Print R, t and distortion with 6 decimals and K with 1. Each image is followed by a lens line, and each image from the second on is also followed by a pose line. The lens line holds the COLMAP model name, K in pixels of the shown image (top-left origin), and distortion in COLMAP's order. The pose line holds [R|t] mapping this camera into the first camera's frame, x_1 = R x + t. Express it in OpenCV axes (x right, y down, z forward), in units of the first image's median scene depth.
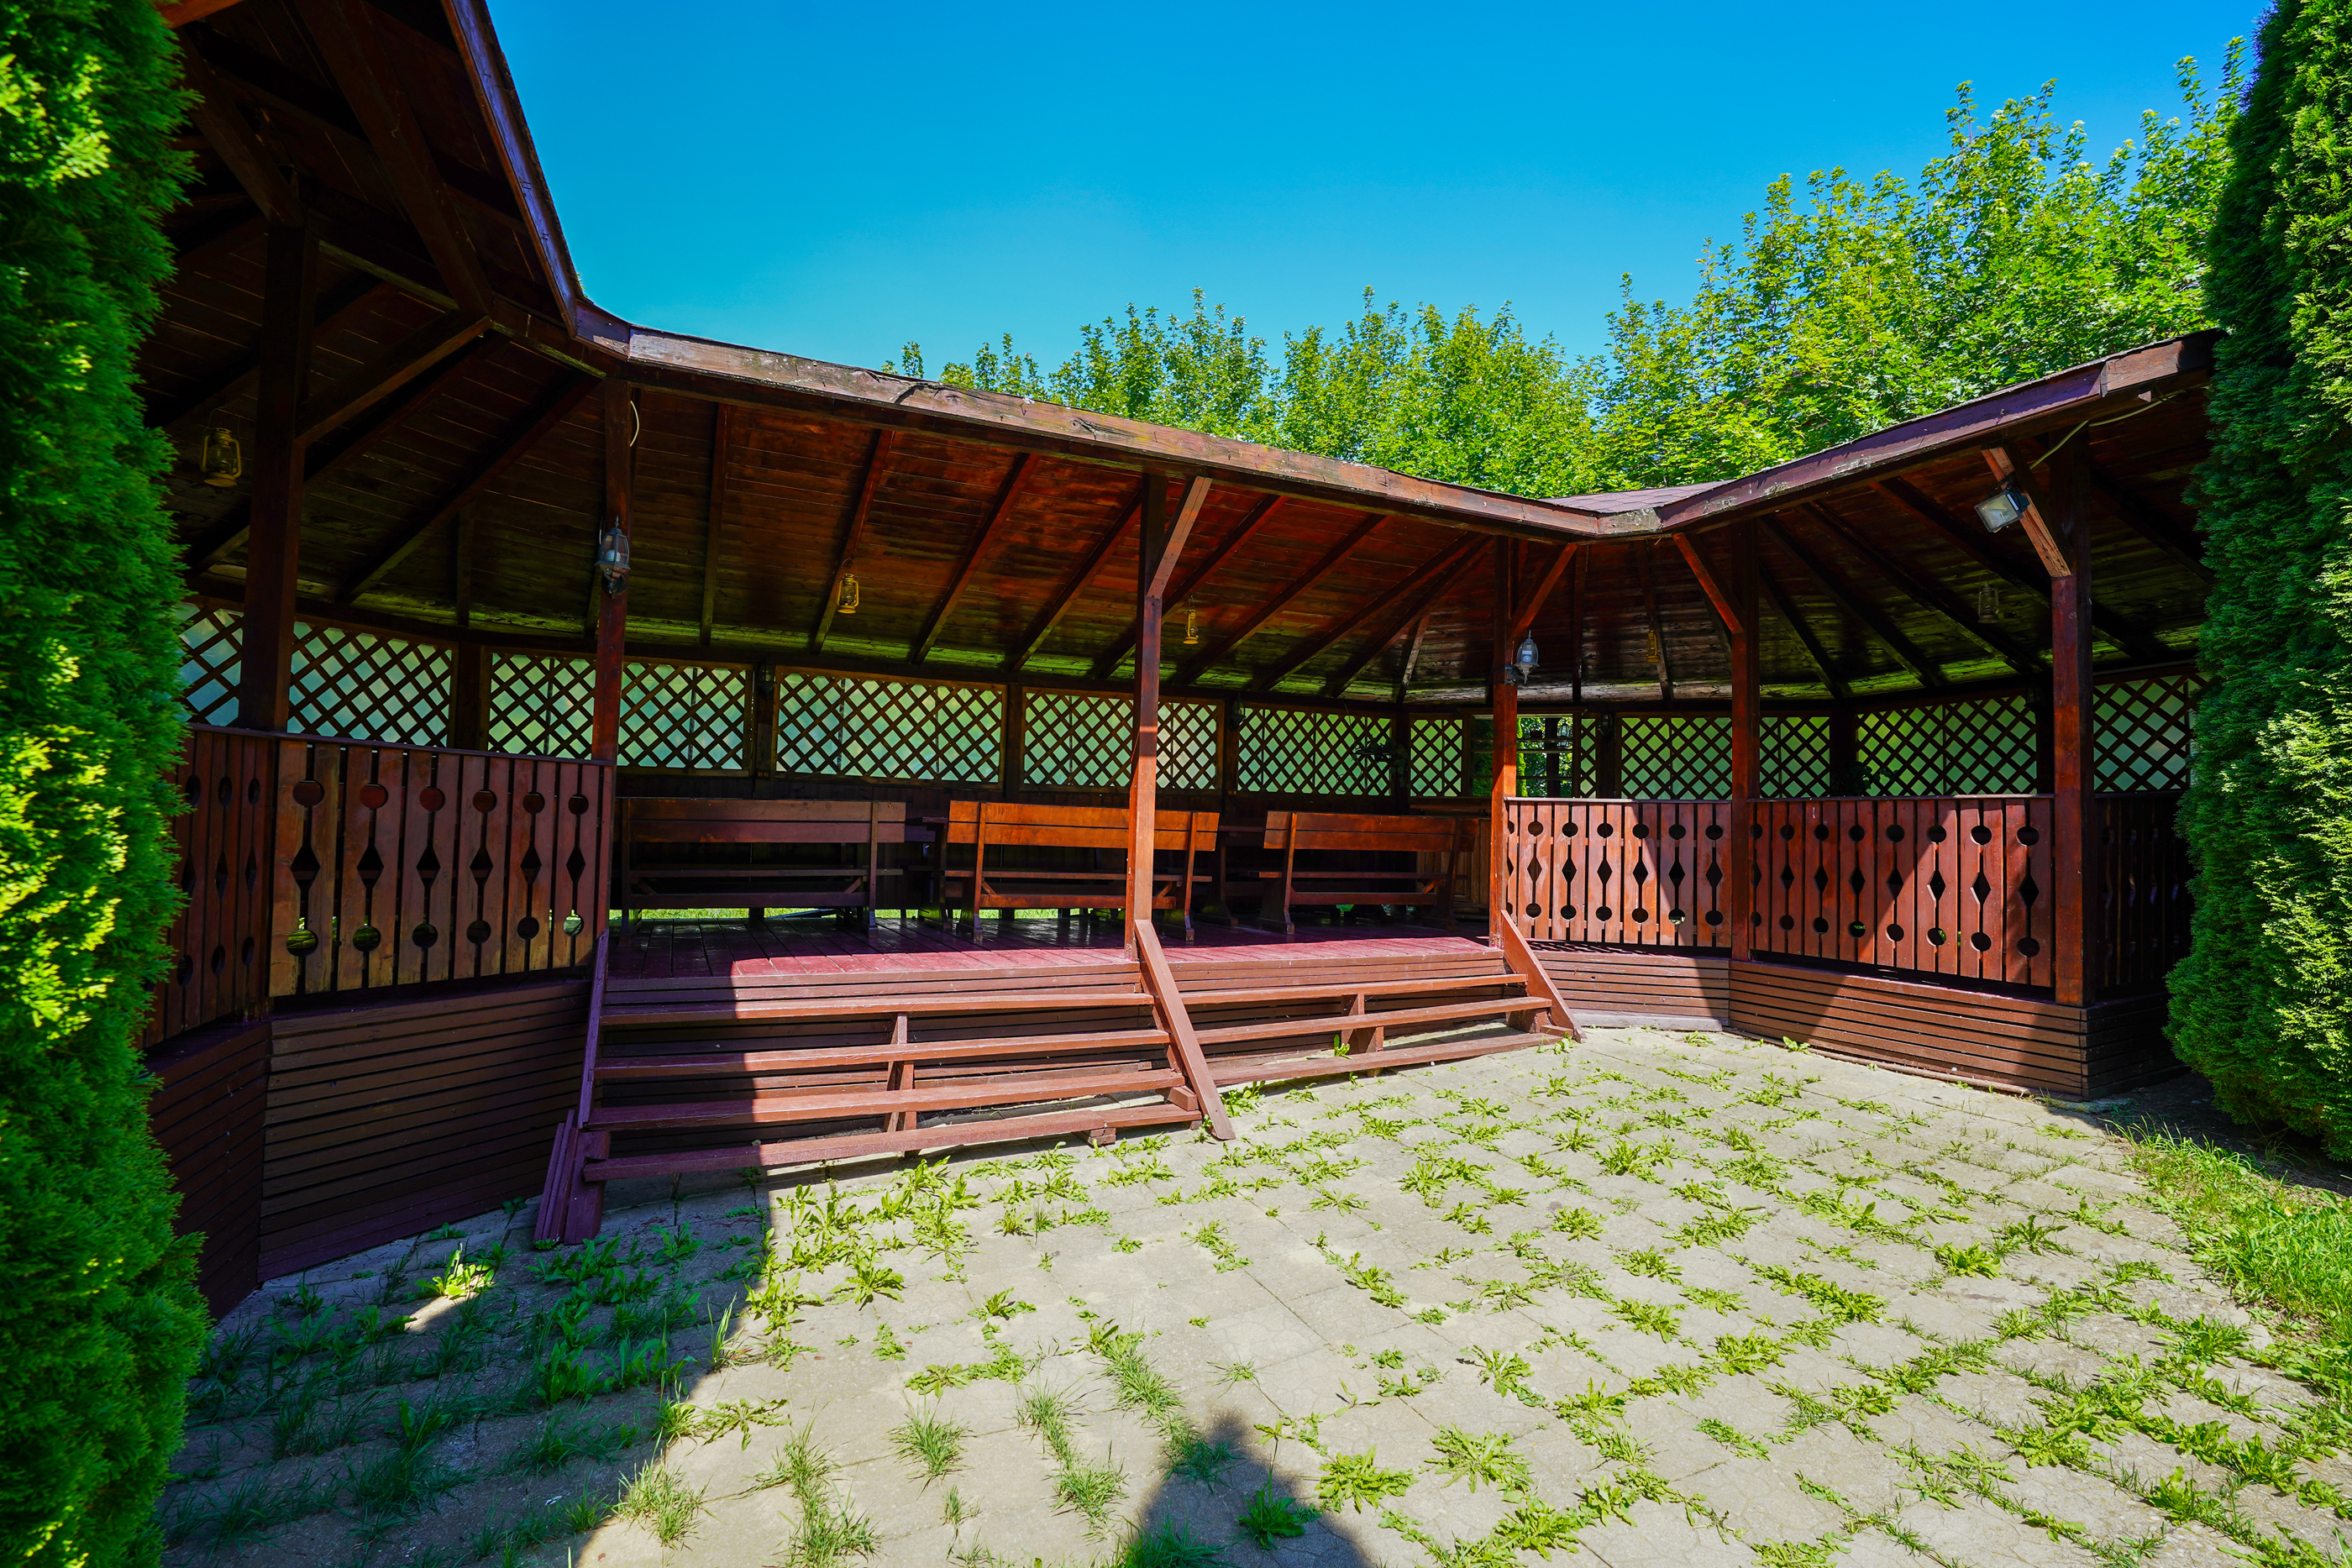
lens RADIAL K [[1076.8, 0, 1155.2], [0, 1076.8, 786.6], [0, 0, 1]] dist [-0.062342, 0.020996]
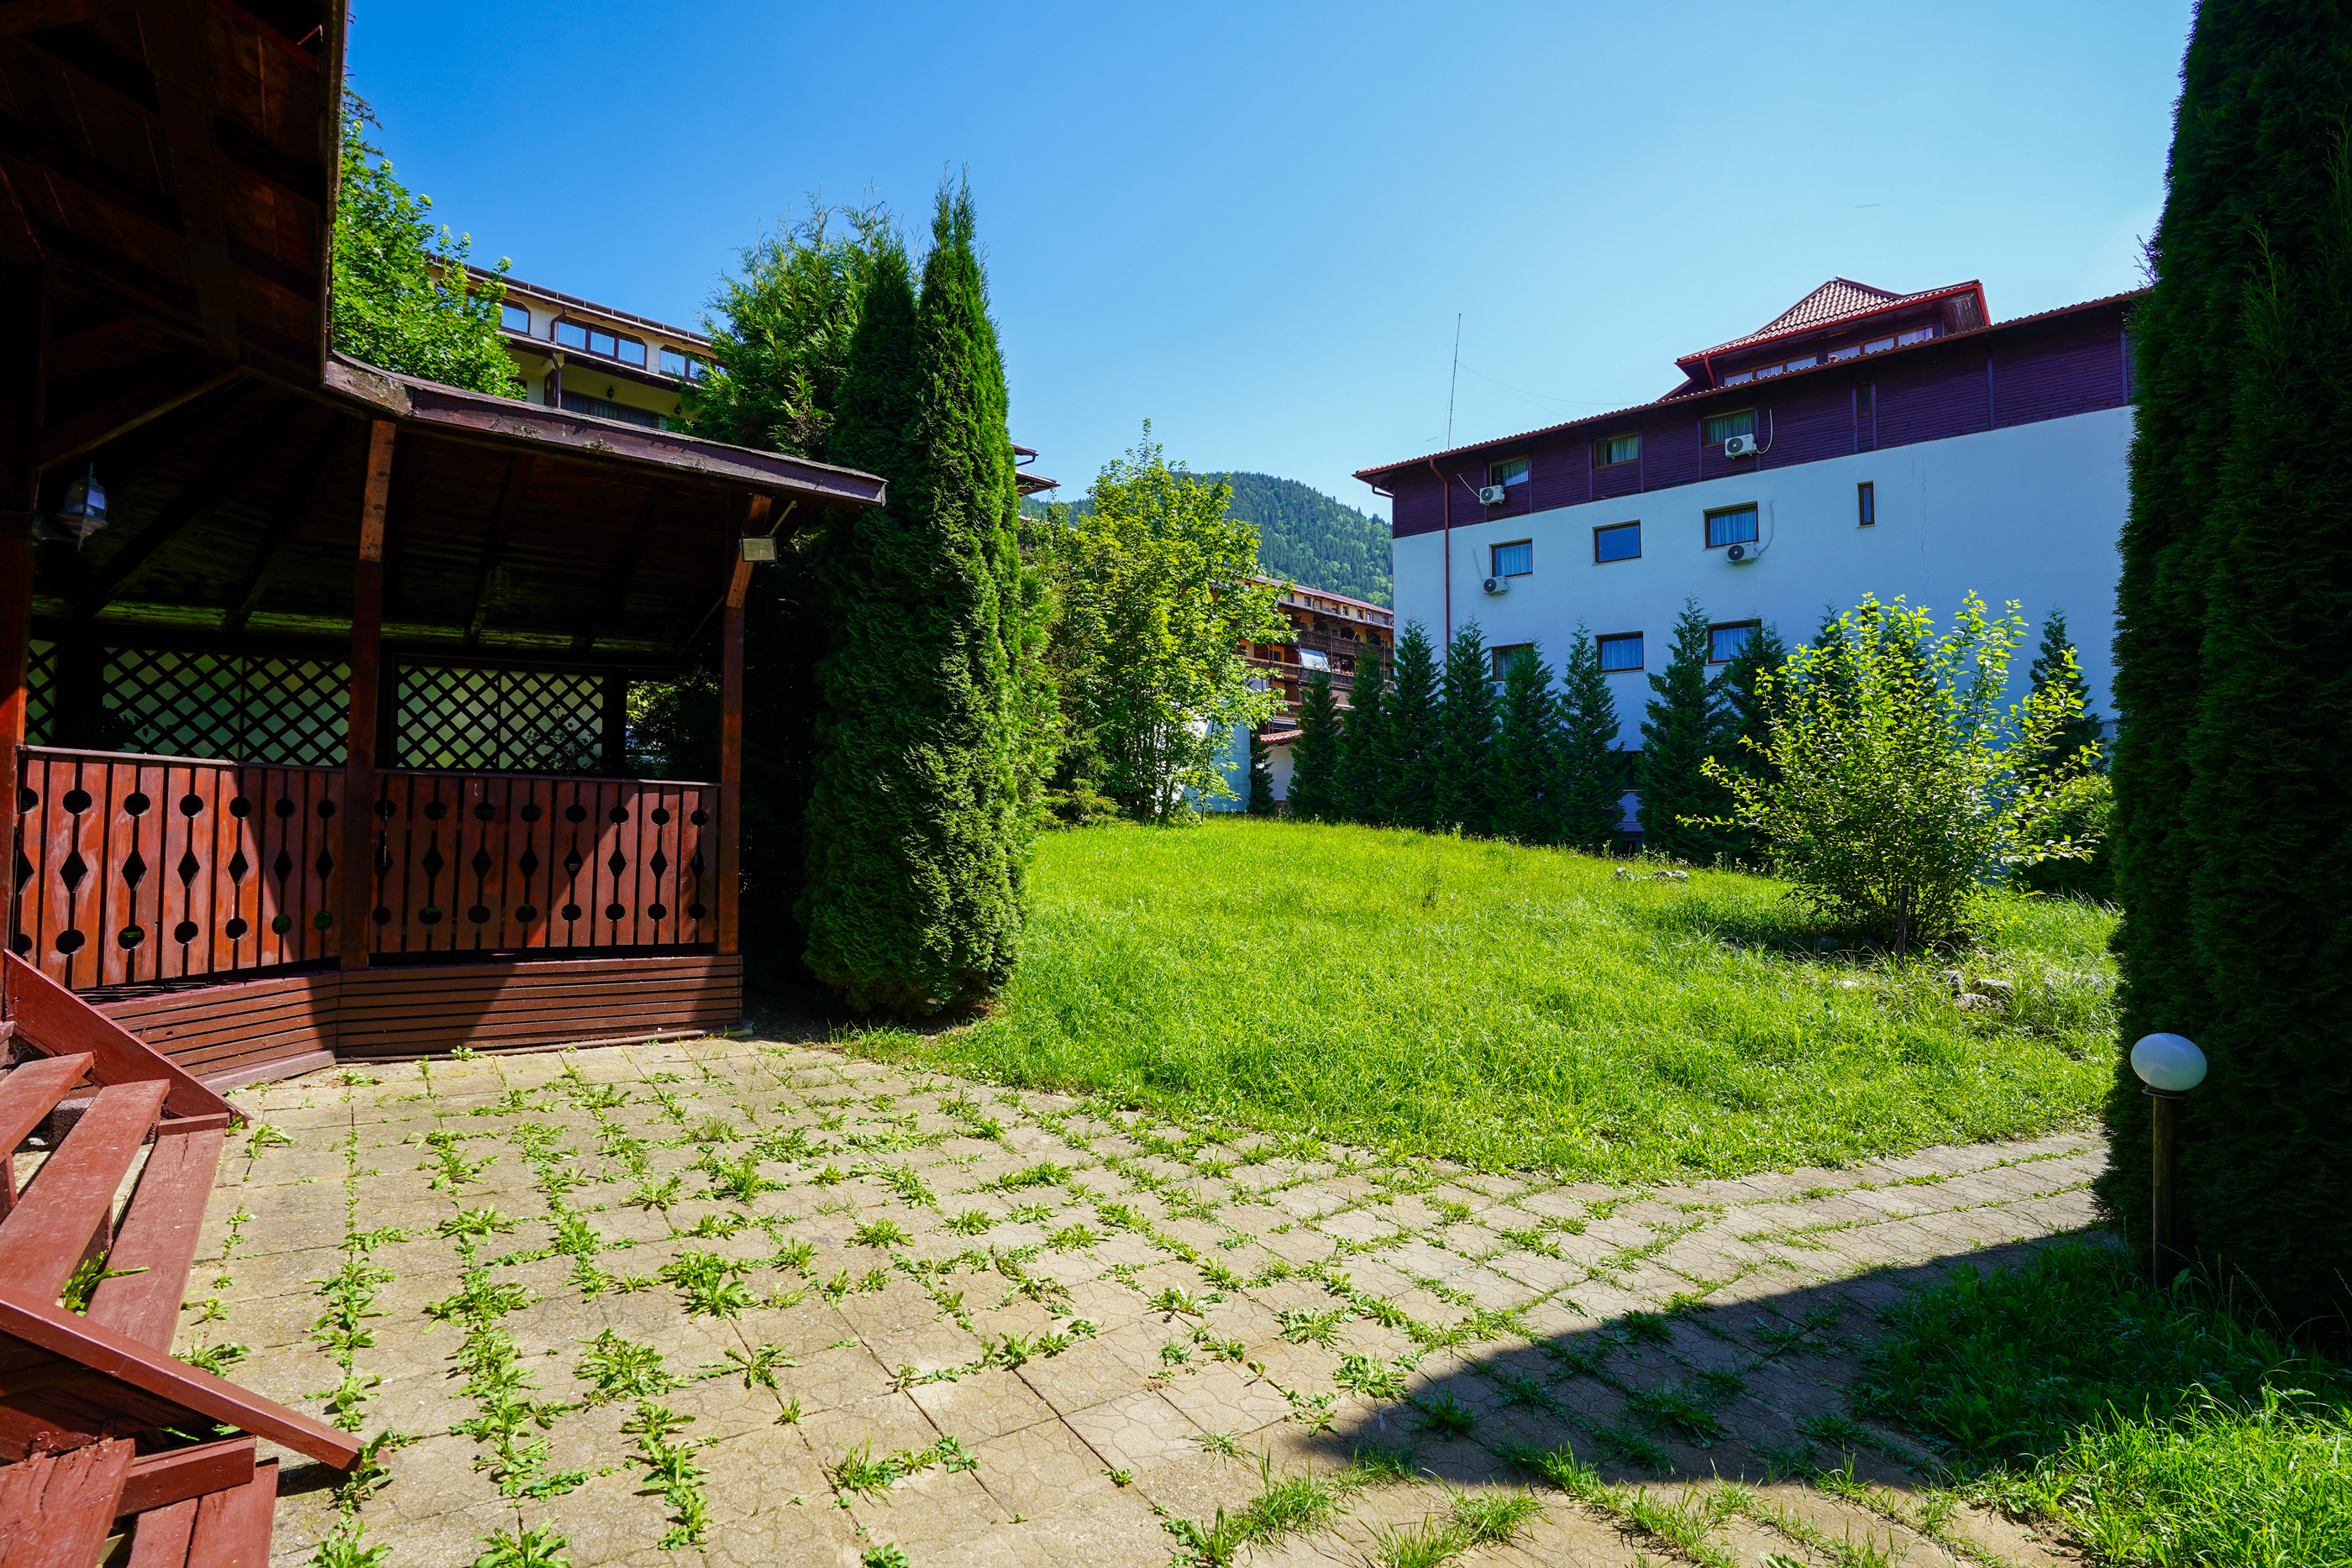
lens RADIAL K [[1084.0, 0, 1164.1], [0, 1084.0, 794.9], [0, 0, 1]] dist [-0.065555, 0.024551]
pose [[-0.233647, 0.007975, 0.972289, -0.441239], [-0.061687, 0.997830, -0.023008, 0.015664], [-0.970363, -0.065354, -0.232648, 0.725618]]
